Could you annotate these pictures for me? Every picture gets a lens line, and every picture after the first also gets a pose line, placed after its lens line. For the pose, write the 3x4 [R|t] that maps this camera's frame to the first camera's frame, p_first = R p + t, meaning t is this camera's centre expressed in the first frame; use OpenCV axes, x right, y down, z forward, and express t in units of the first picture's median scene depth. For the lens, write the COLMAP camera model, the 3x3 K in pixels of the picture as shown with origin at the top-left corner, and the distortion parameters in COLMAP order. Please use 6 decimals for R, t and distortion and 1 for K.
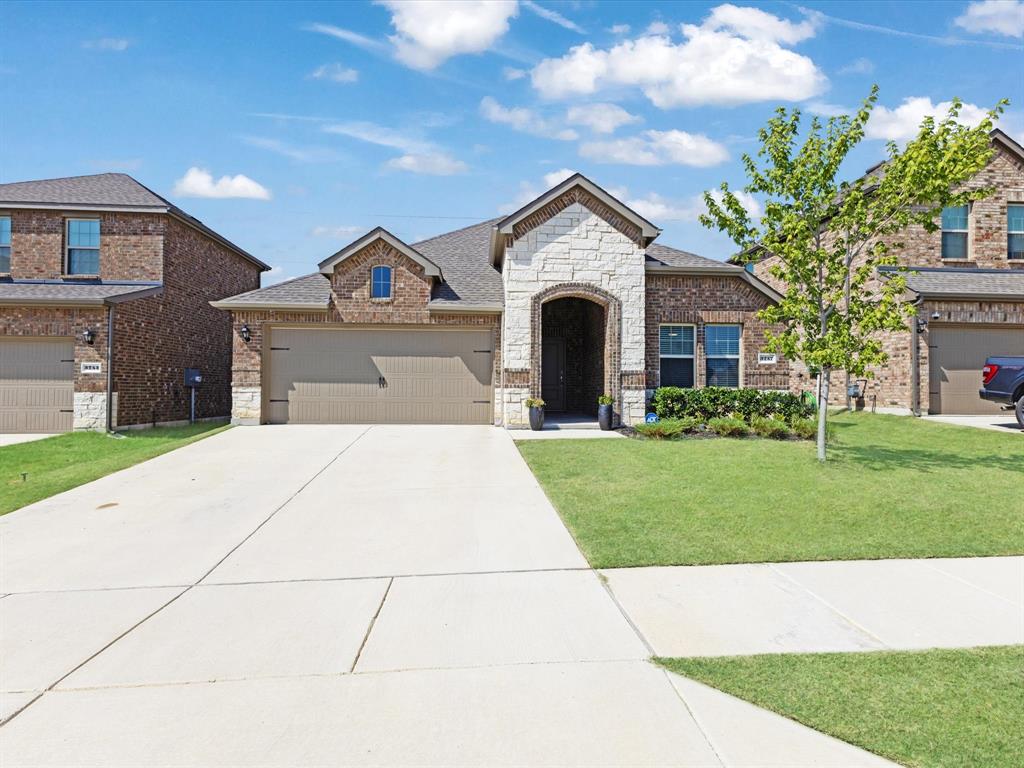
lens RADIAL K [[504.8, 0, 507.1], [0, 504.8, 376.5], [0, 0, 1]] dist [0.006126, 0.002073]
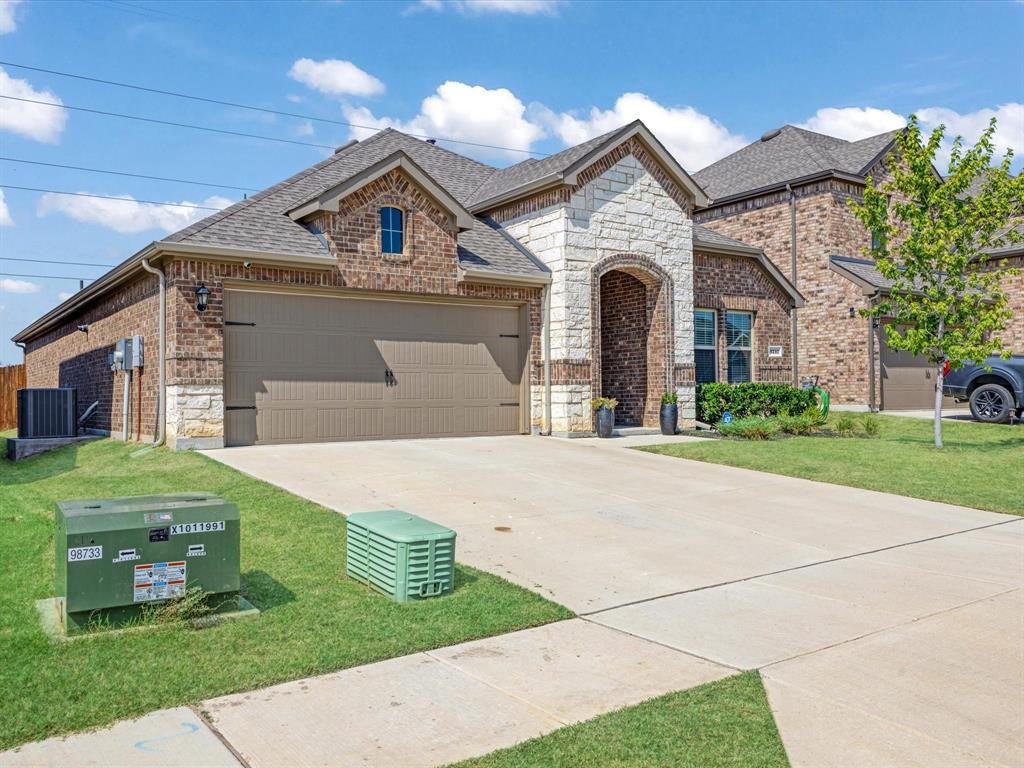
lens RADIAL K [[867.9, 0, 512.1], [0, 867.9, 378.2], [0, 0, 1]] dist [0.037038, -0.005370]
pose [[0.850409, -0.001373, 0.526120, -0.730193], [0.001207, 0.999999, 0.000659, 0.011141], [-0.526121, 0.000075, 0.850410, -0.078235]]
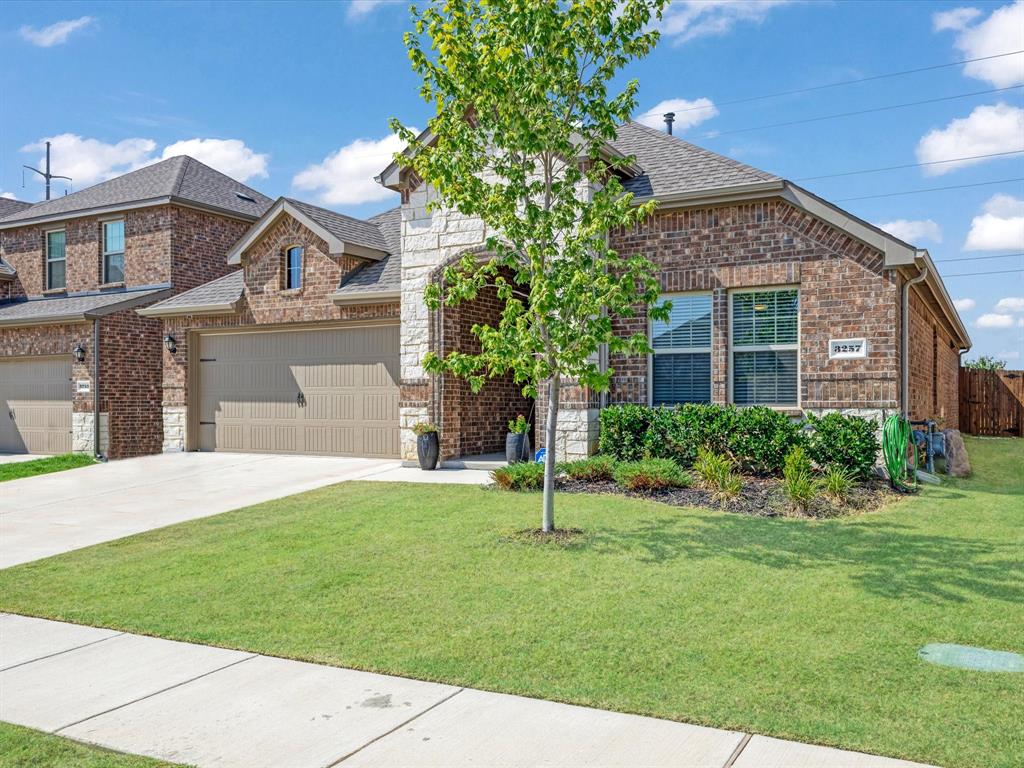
lens RADIAL K [[867.9, 0, 509.5], [0, 867.9, 388.6], [0, 0, 1]] dist [0.037038, -0.005370]
pose [[0.843027, -0.013760, -0.537696, 0.727382], [0.019262, 0.999804, 0.004615, -0.005467], [0.537527, -0.014248, 0.843126, 0.069346]]
